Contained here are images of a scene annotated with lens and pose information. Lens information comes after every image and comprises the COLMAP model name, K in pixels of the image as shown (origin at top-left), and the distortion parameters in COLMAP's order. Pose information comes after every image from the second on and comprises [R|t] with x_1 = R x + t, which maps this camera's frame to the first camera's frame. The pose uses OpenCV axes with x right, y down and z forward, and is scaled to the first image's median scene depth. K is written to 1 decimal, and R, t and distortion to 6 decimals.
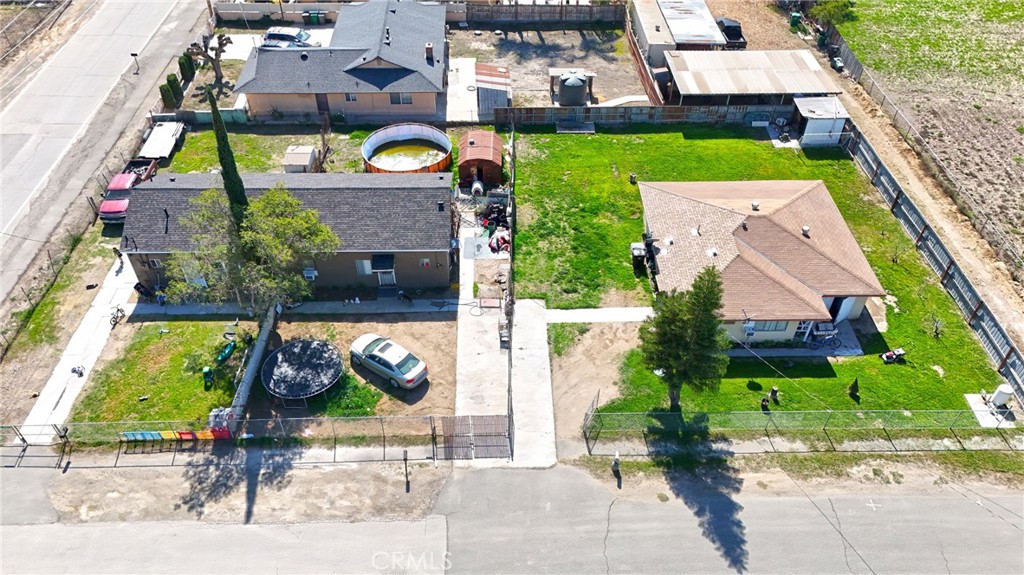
lens RADIAL K [[750.6, 0, 514.8], [0, 750.6, 286.2], [0, 0, 1]] dist [0.083380, -0.075071]
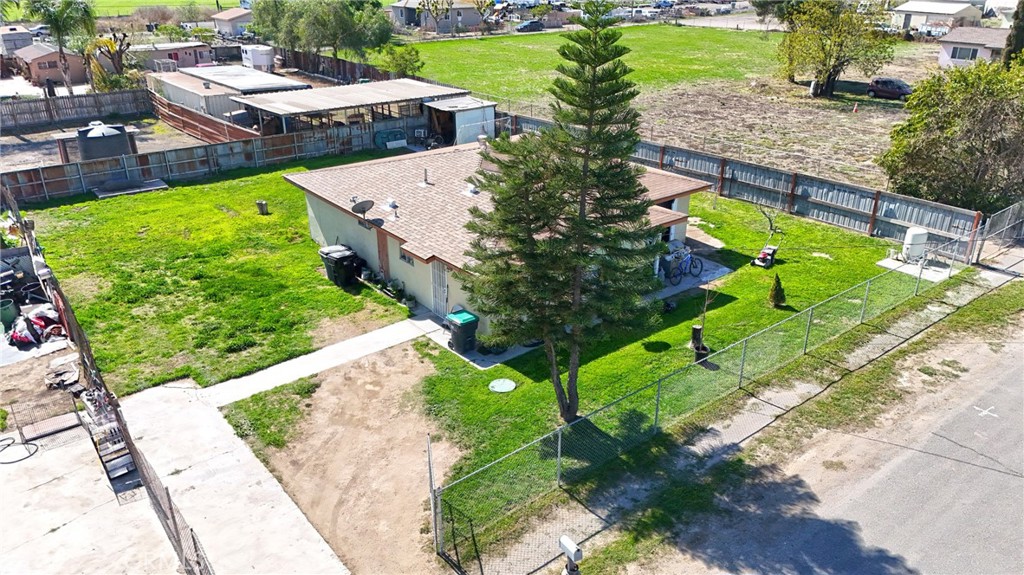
lens RADIAL K [[750.6, 0, 514.8], [0, 750.6, 286.2], [0, 0, 1]] dist [0.083380, -0.075071]
pose [[0.794909, -0.255870, 0.550137, -0.042495], [0.416984, 0.889042, -0.189018, 0.138557], [-0.440731, 0.379651, 0.813401, 0.540910]]
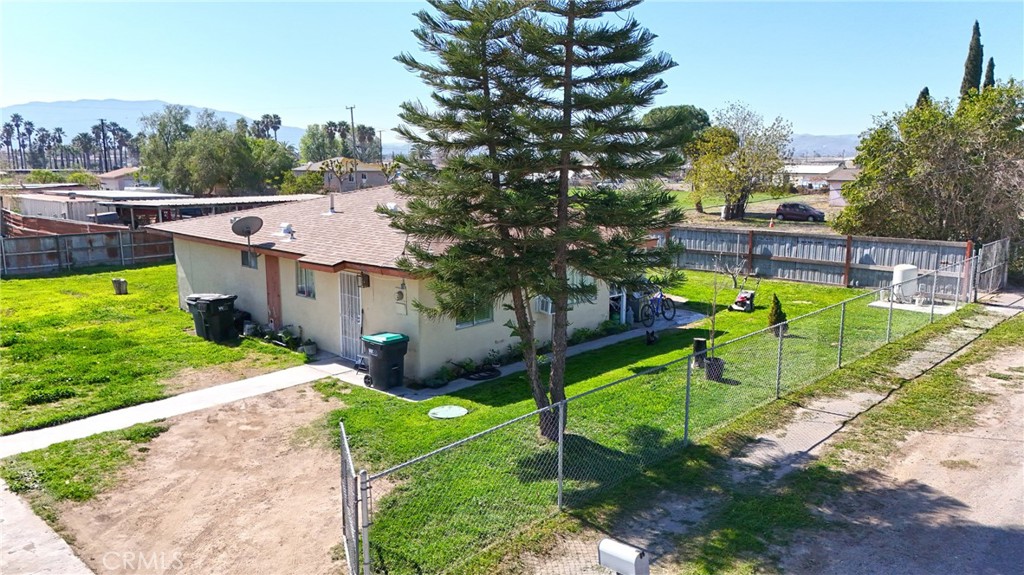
lens RADIAL K [[751.1, 0, 512.0], [0, 751.1, 287.5], [0, 0, 1]] dist [0.074140, -0.060915]
pose [[0.710601, -0.130391, 0.691408, -0.005081], [0.482116, 0.805958, -0.343506, 0.179872], [-0.512456, 0.577434, 0.635578, 0.689962]]
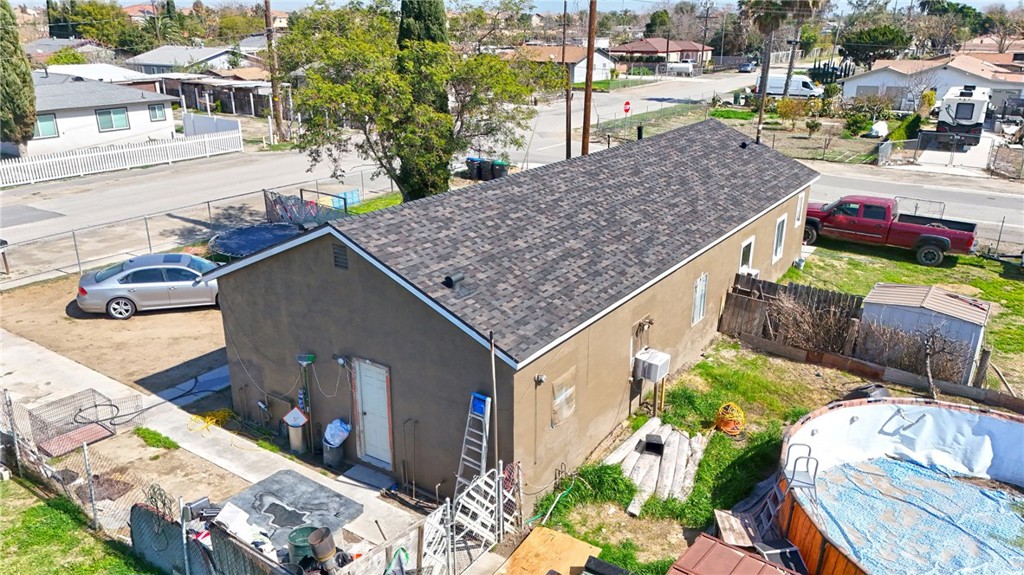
lens RADIAL K [[754.8, 0, 512.0], [0, 754.8, 287.5], [0, 0, 1]] dist [0.084318, -0.089985]
pose [[-0.584204, 0.255736, -0.770263, 0.101723], [-0.553763, 0.568228, 0.608658, -0.338060], [0.593340, 0.782123, -0.190344, 1.147904]]
